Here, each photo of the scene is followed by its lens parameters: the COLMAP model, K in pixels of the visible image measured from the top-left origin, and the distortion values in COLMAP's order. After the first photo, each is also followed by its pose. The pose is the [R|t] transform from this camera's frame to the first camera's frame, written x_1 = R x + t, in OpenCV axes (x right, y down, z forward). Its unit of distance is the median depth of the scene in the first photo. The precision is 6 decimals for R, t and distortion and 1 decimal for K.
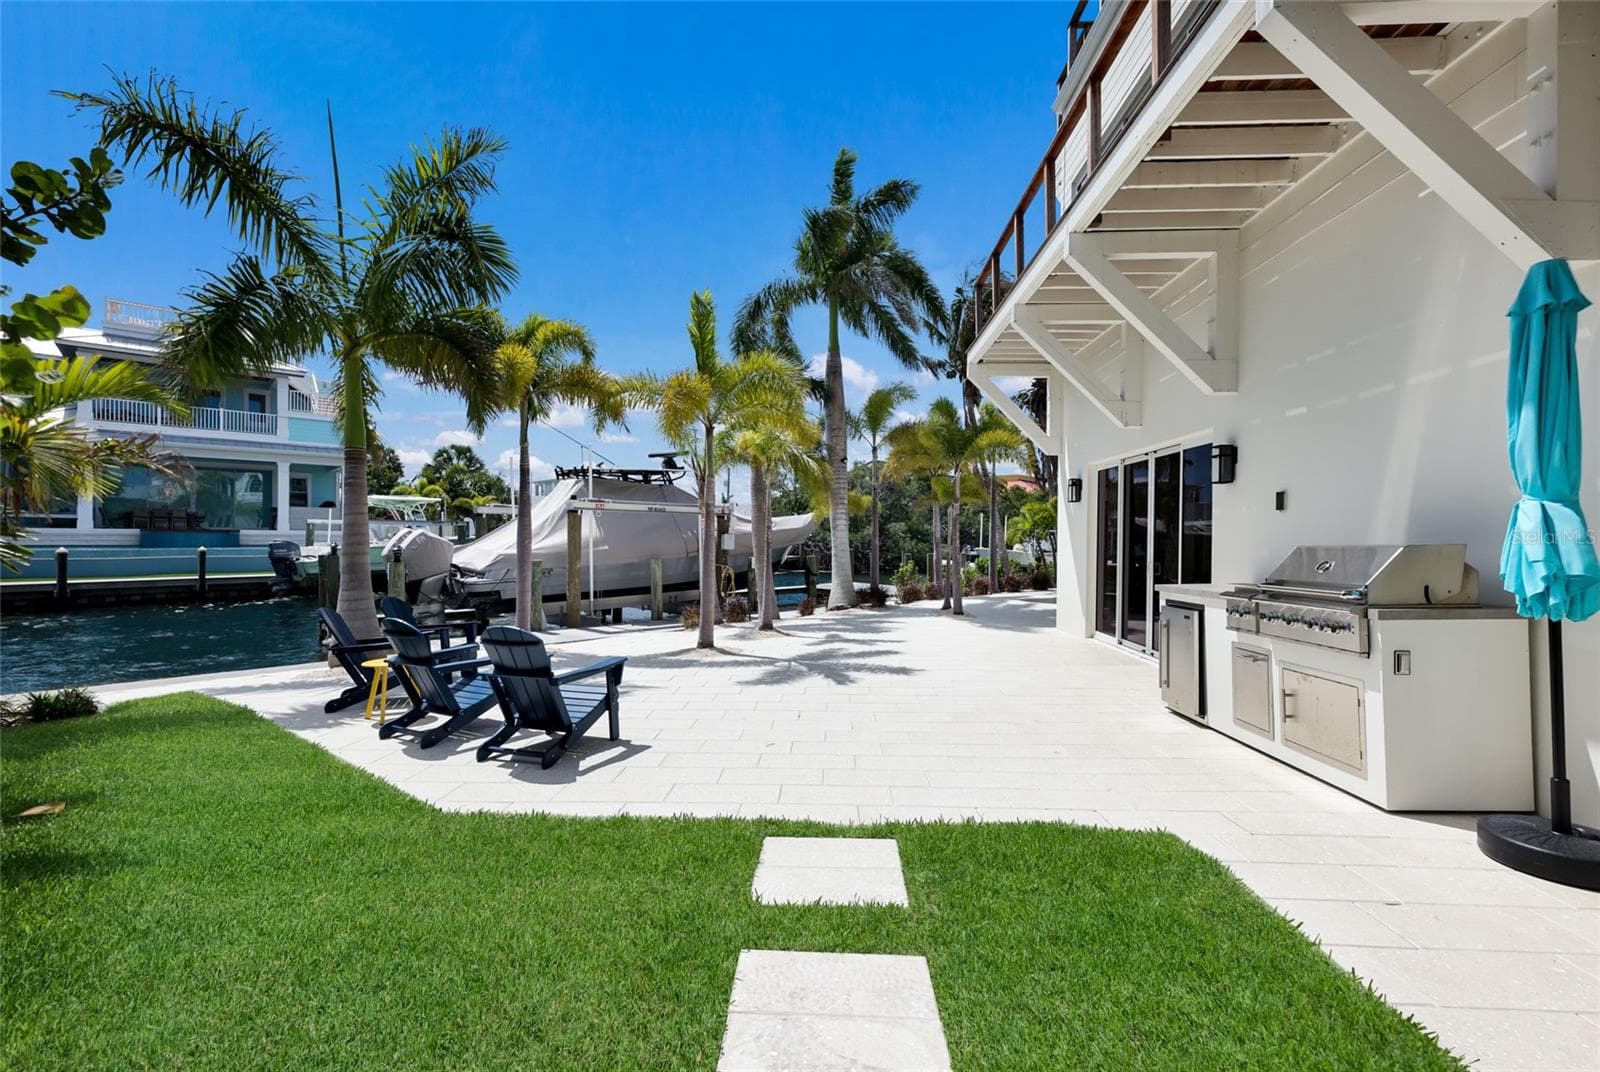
lens RADIAL K [[680.1, 0, 800.0], [0, 680.1, 536.0], [0, 0, 1]] dist [0.002914, 0.000012]
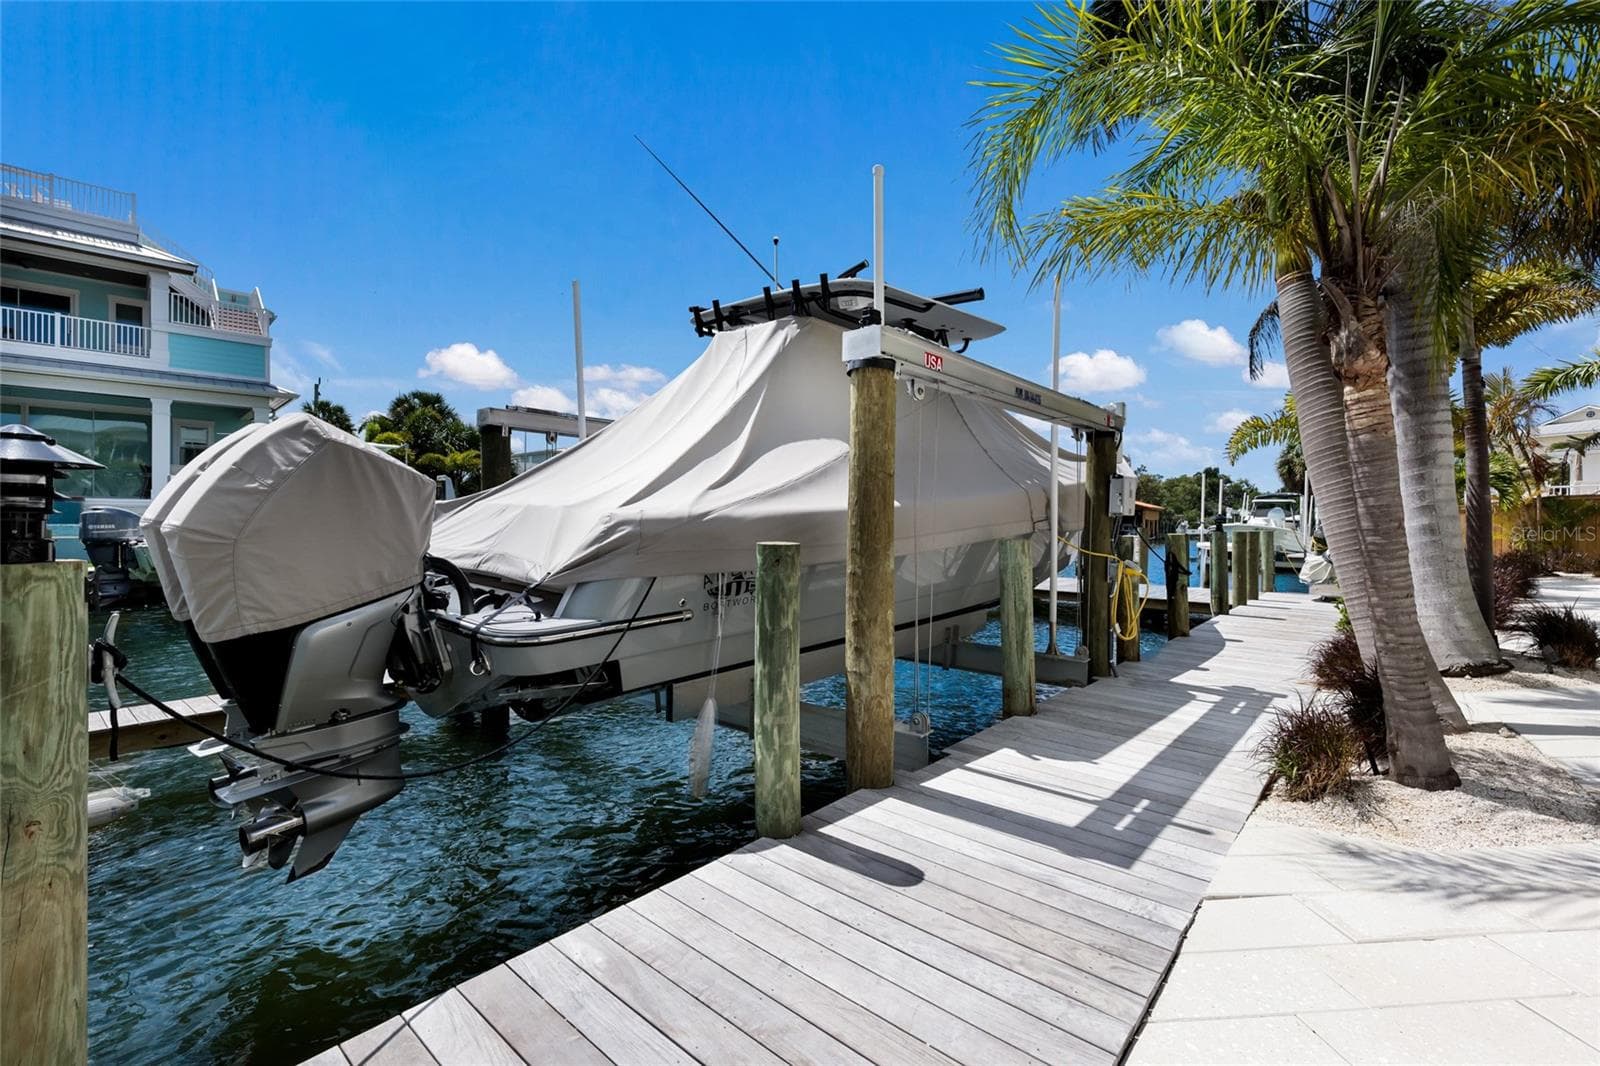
lens RADIAL K [[680.1, 0, 800.0], [0, 680.1, 533.0], [0, 0, 1]] dist [0.002914, 0.000012]
pose [[0.999119, 0.001354, 0.041957, -0.154870], [-0.002173, 0.999808, 0.019472, 0.010826], [-0.041922, -0.019546, 0.998930, 0.299464]]
